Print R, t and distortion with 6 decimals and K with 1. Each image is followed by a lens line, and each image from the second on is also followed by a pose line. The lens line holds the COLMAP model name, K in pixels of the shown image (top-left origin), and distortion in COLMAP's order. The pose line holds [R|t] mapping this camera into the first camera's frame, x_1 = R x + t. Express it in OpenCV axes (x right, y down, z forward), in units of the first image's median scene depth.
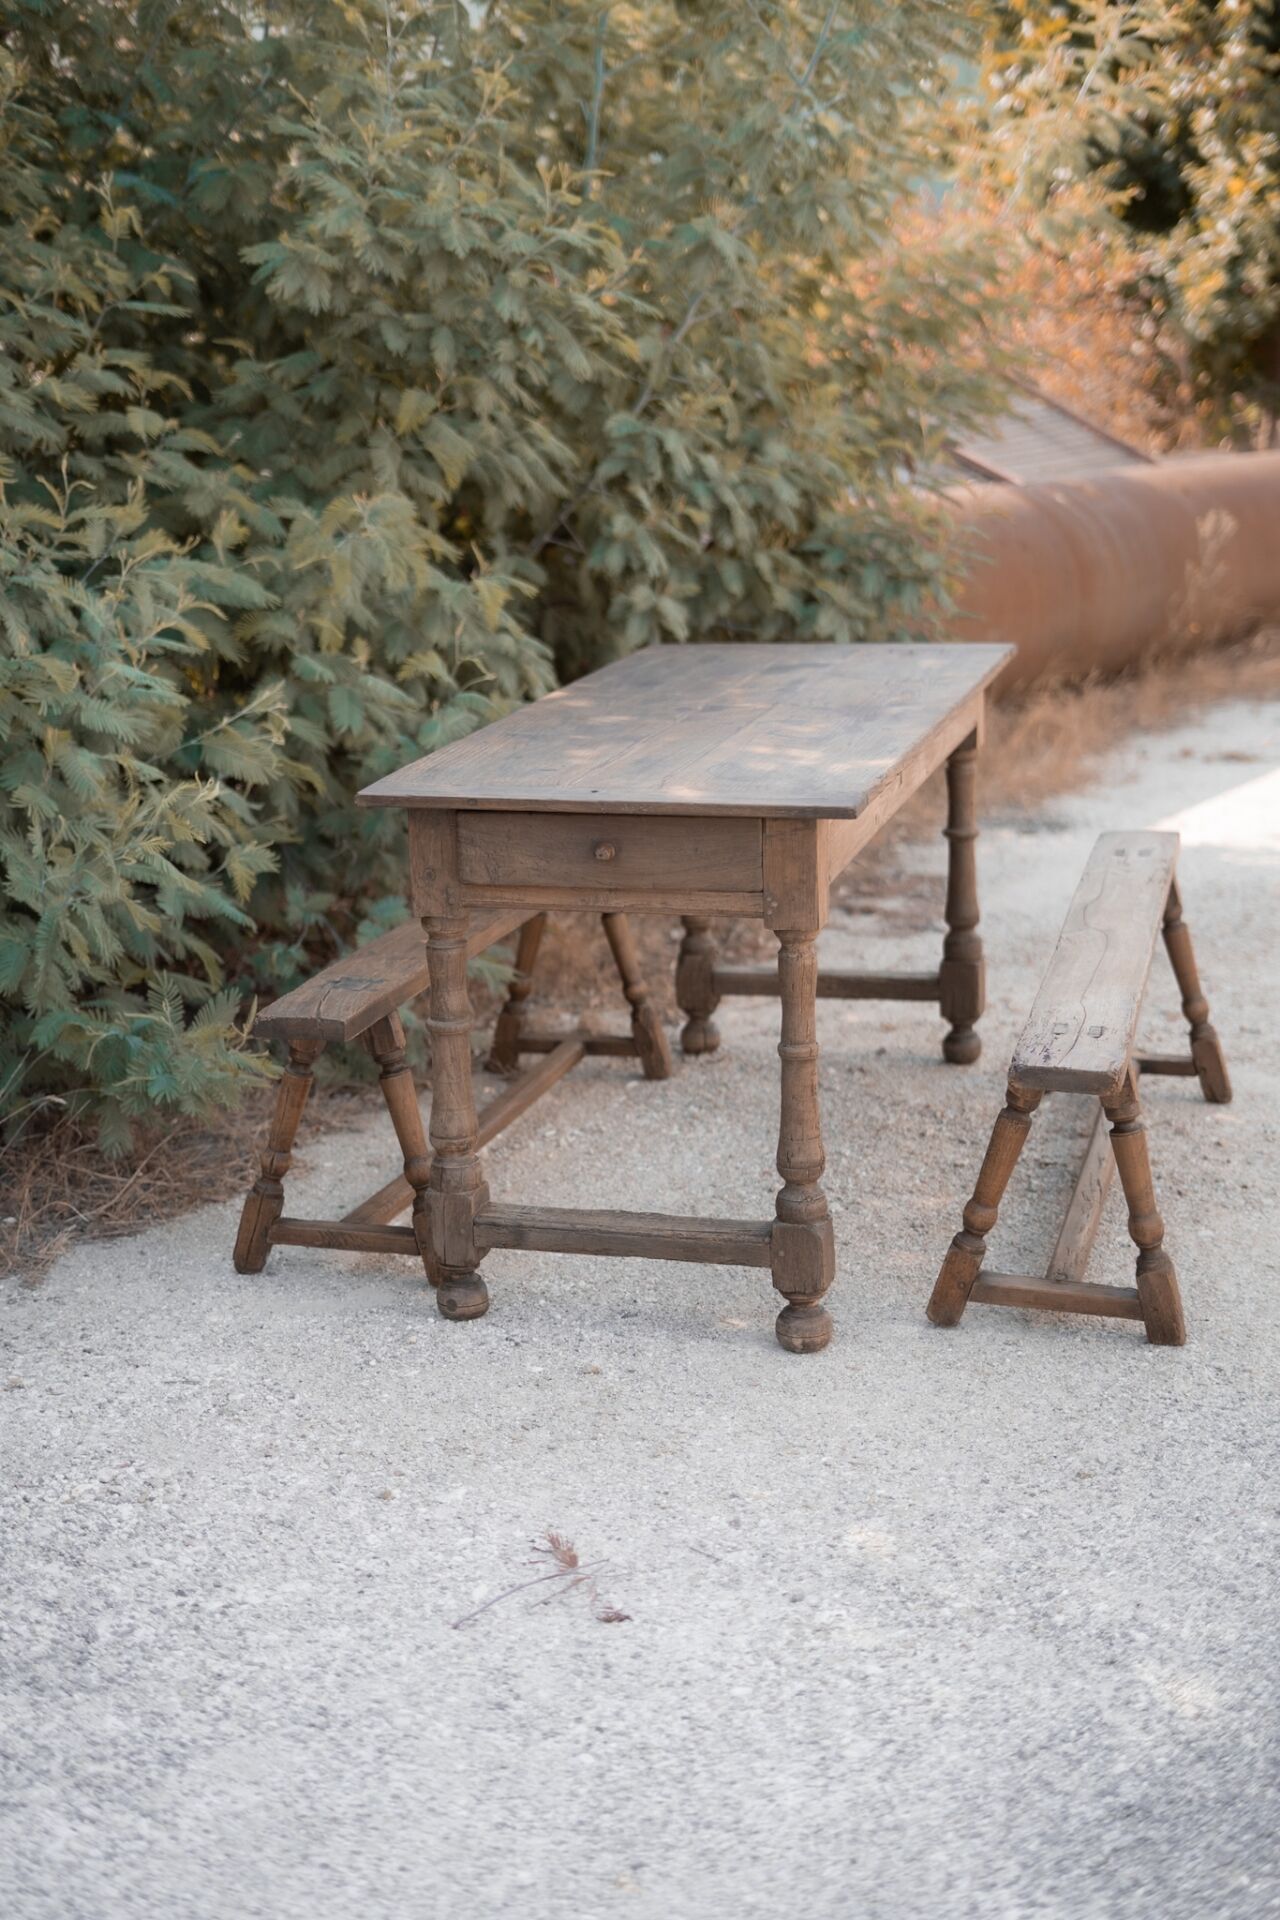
lens RADIAL K [[2748.7, 0, 640.0], [0, 2748.7, 960.0], [0, 0, 1]] dist [-0.022865, 0.009938]
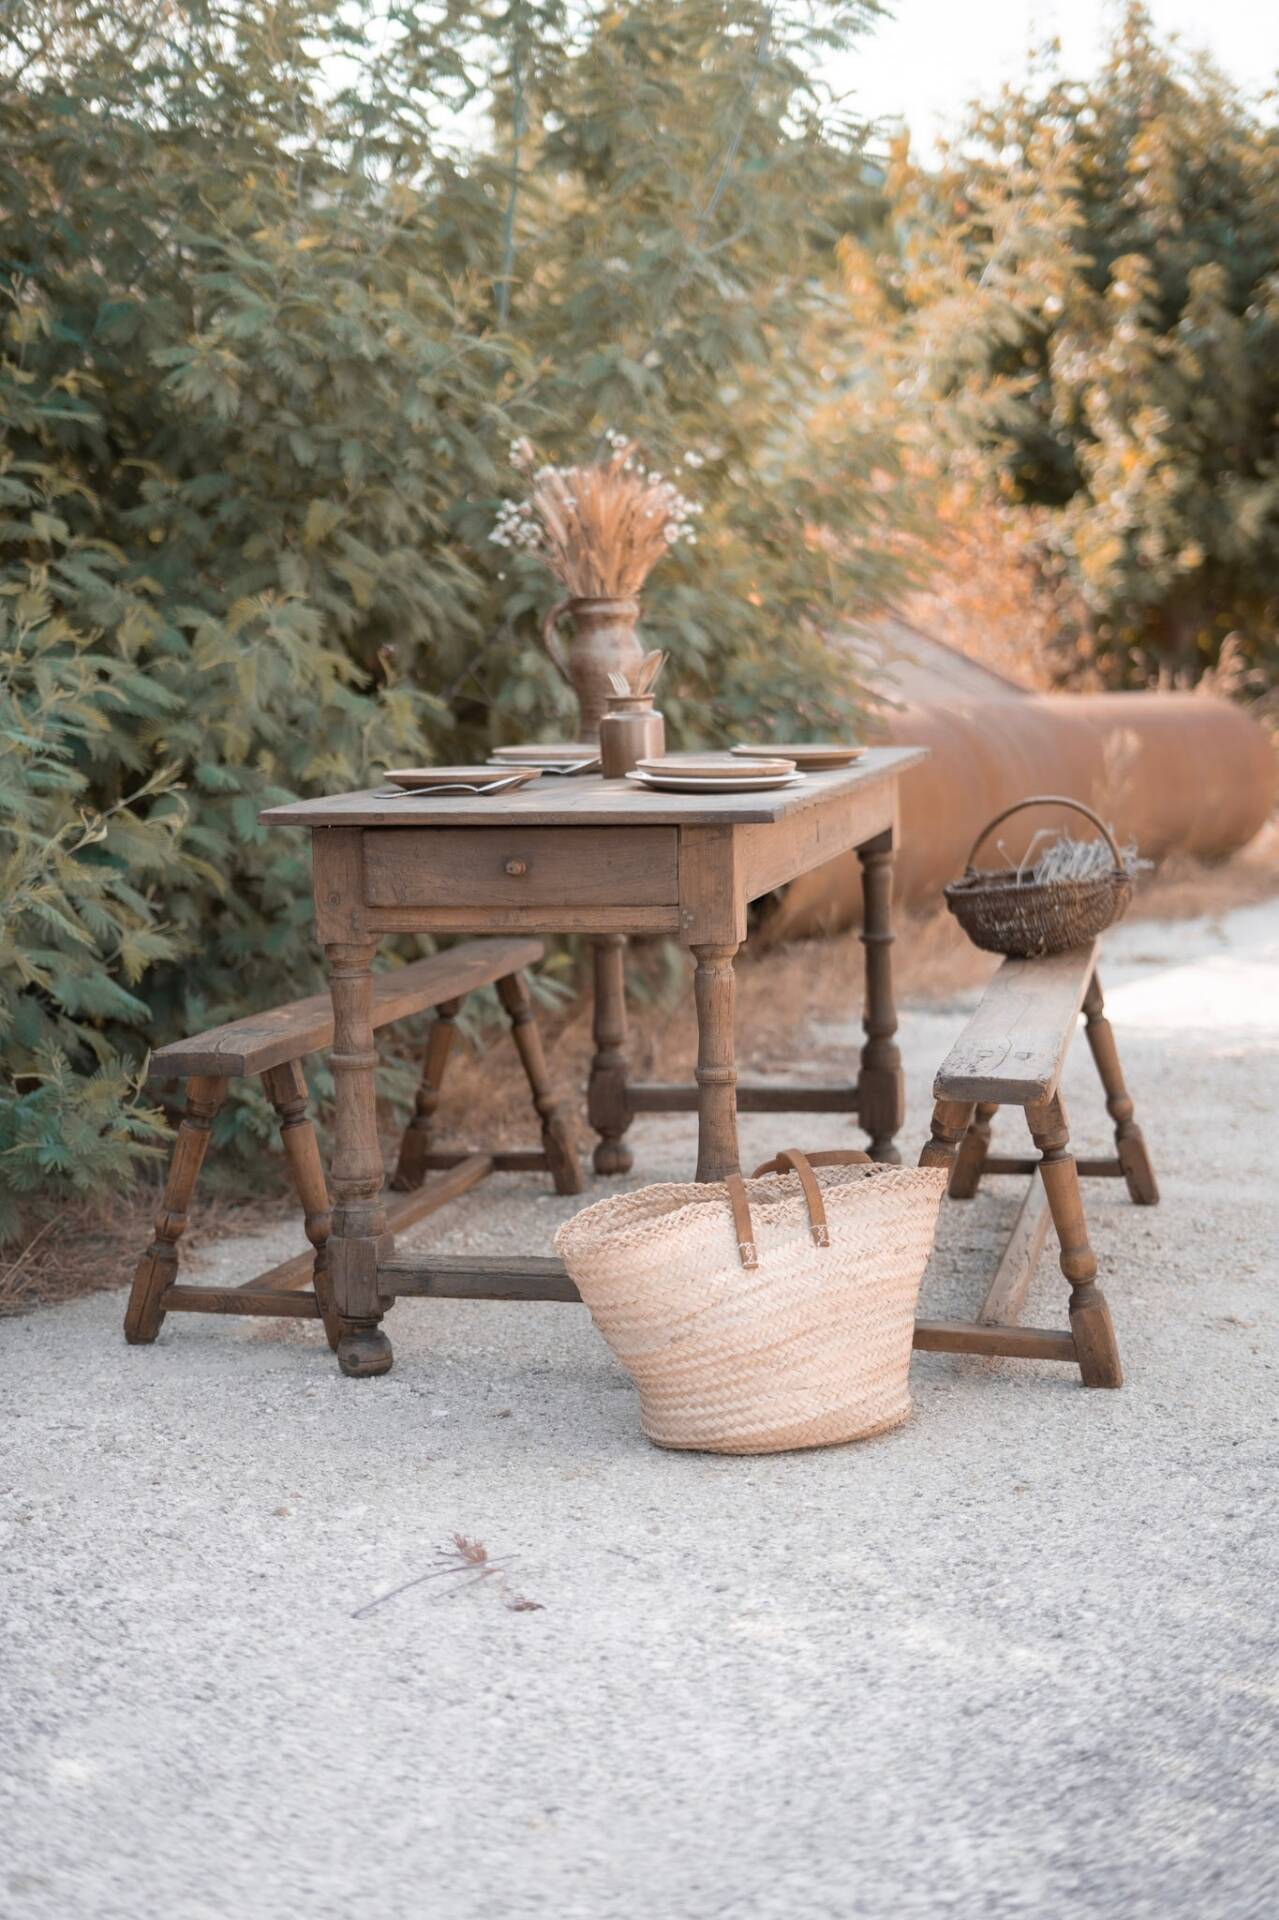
lens RADIAL K [[2751.0, 0, 639.5], [0, 2751.0, 960.0], [0, 0, 1]] dist [-0.021021, -0.007256]
pose [[0.999444, -0.001165, 0.033335, -0.001289], [0.005165, 0.992741, -0.120161, 0.105913], [-0.032953, 0.120267, 0.992195, 0.037642]]
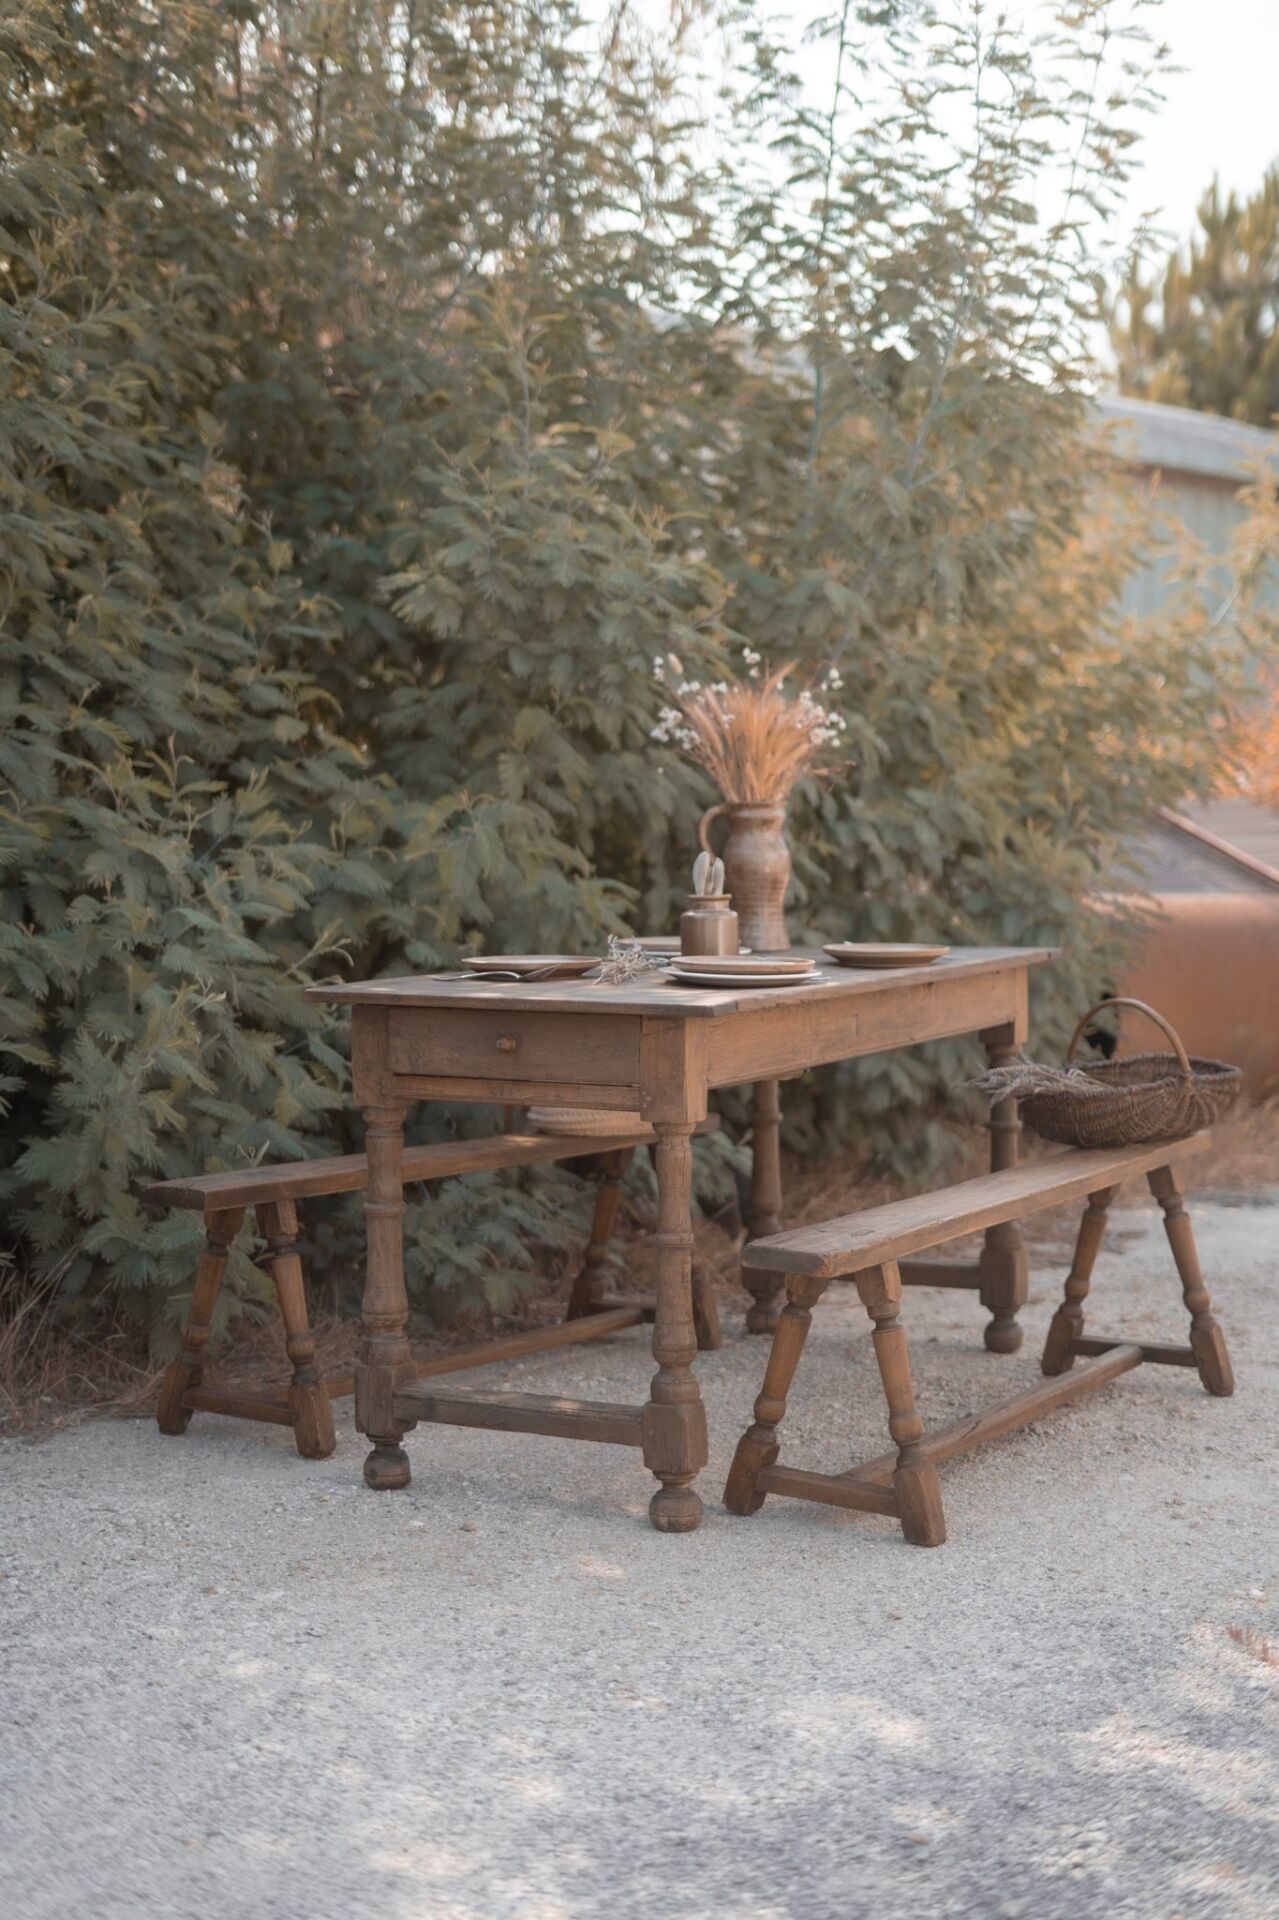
lens RADIAL K [[2744.5, 0, 639.5], [0, 2744.5, 960.0], [0, 0, 1]] dist [-0.045542, 0.022450]
pose [[0.979860, 0.036214, -0.196376, 0.245137], [-0.070949, 0.982389, -0.172853, 0.108984], [0.186658, 0.183304, 0.965173, -0.058117]]
